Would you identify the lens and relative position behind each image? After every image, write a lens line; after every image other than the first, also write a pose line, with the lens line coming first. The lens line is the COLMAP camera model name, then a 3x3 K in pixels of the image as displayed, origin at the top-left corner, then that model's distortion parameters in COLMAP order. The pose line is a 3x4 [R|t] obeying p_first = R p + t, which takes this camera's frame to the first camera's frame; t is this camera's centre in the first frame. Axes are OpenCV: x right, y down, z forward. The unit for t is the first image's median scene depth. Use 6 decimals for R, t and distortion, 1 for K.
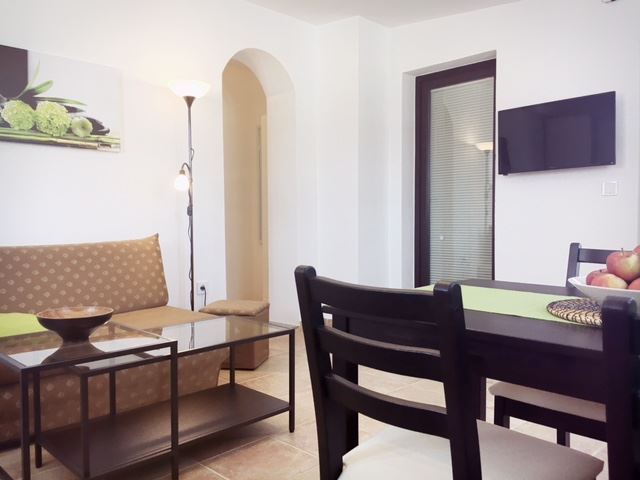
lens RADIAL K [[548.8, 0, 322.2], [0, 548.8, 239.9], [0, 0, 1]] dist [0.043148, -0.050704]
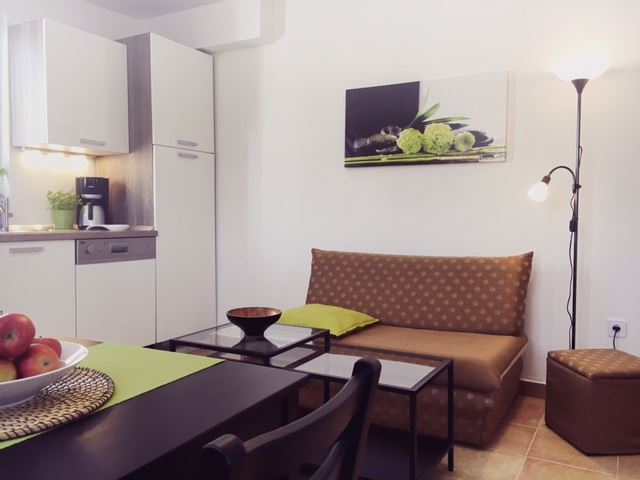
lens RADIAL K [[548.8, 0, 320.2], [0, 548.8, 237.5], [0, 0, 1]] dist [0.043148, -0.050704]
pose [[0.248114, 0.036092, -0.968058, 0.487708], [-0.051944, 0.998364, 0.023909, -0.040837], [0.967337, 0.044353, 0.249583, 0.512937]]
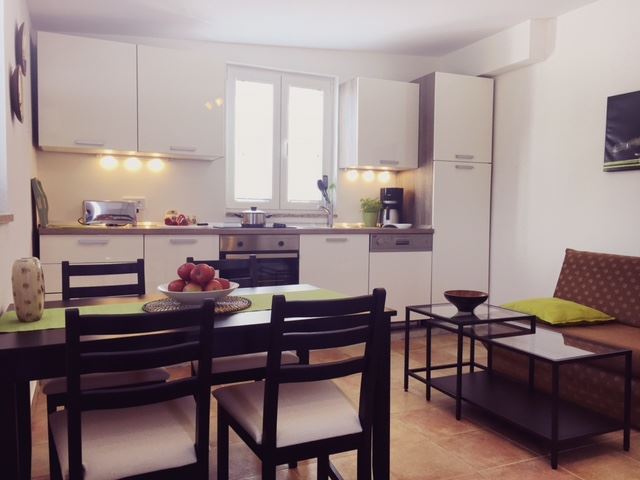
lens RADIAL K [[548.8, 0, 322.5], [0, 548.8, 241.6], [0, 0, 1]] dist [0.043148, -0.050704]
pose [[-0.384584, 0.040244, -0.922212, 0.702727], [-0.057721, 0.996046, 0.067537, -0.055328], [0.921283, 0.079205, -0.380741, 0.721632]]
